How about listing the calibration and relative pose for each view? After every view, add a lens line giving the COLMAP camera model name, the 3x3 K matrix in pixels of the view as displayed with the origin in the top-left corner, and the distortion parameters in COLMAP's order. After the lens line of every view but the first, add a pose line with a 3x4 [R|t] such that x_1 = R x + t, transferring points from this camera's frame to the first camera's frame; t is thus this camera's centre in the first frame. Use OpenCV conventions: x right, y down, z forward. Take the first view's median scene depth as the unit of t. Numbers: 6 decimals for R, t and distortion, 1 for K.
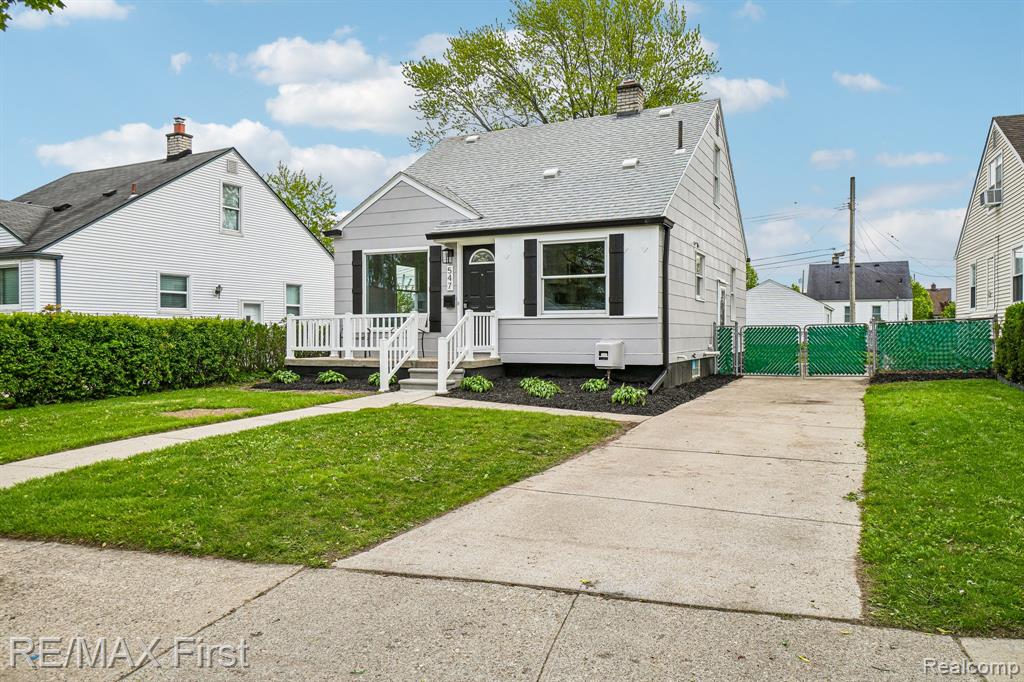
lens RADIAL K [[713.6, 0, 512.0], [0, 713.6, 341.0], [0, 0, 1]] dist [0.025640, -0.000657]
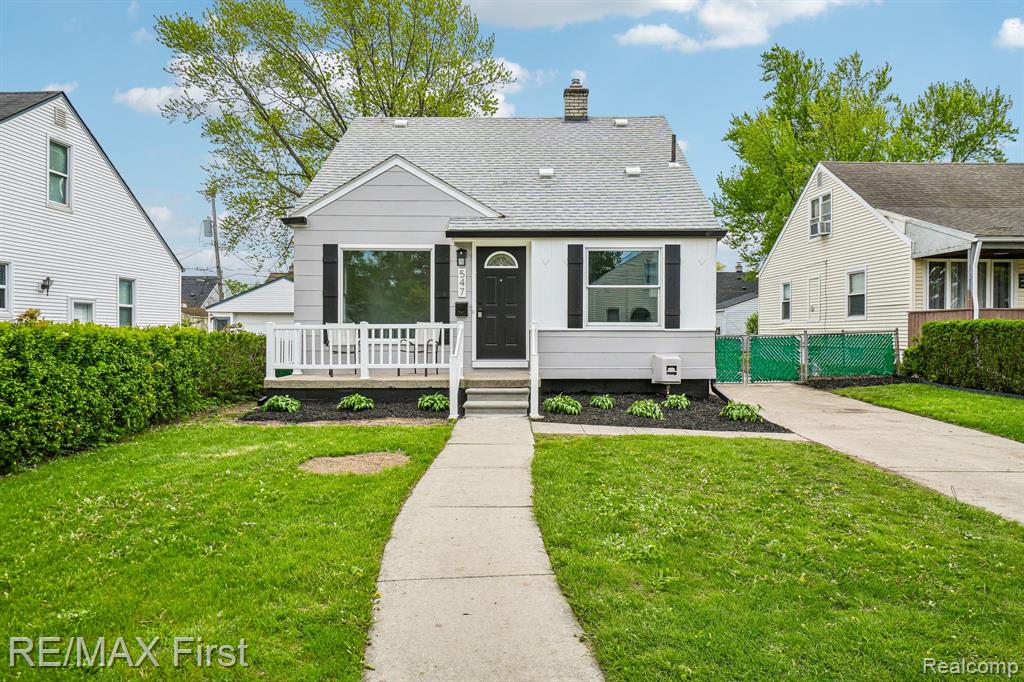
lens RADIAL K [[713.6, 0, 512.0], [0, 713.6, 341.0], [0, 0, 1]] dist [0.025640, -0.000657]
pose [[0.906965, -0.001673, 0.421203, -0.412547], [0.001995, 0.999998, -0.000323, -0.016850], [-0.421201, 0.001133, 0.906966, 0.187977]]
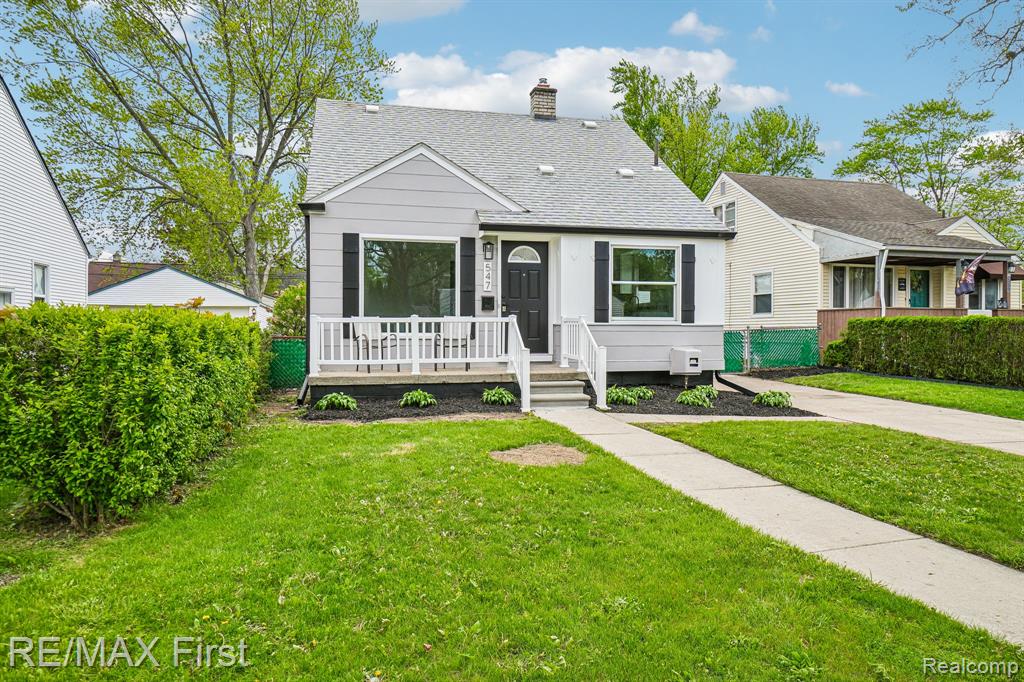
lens RADIAL K [[720.7, 0, 512.0], [0, 720.7, 341.0], [0, 0, 1]] dist [0.019911, 0.002081]
pose [[0.775985, -0.005713, 0.630726, -0.636430], [0.004256, 0.999984, 0.003822, -0.013304], [-0.630737, -0.000282, 0.775997, 0.312374]]
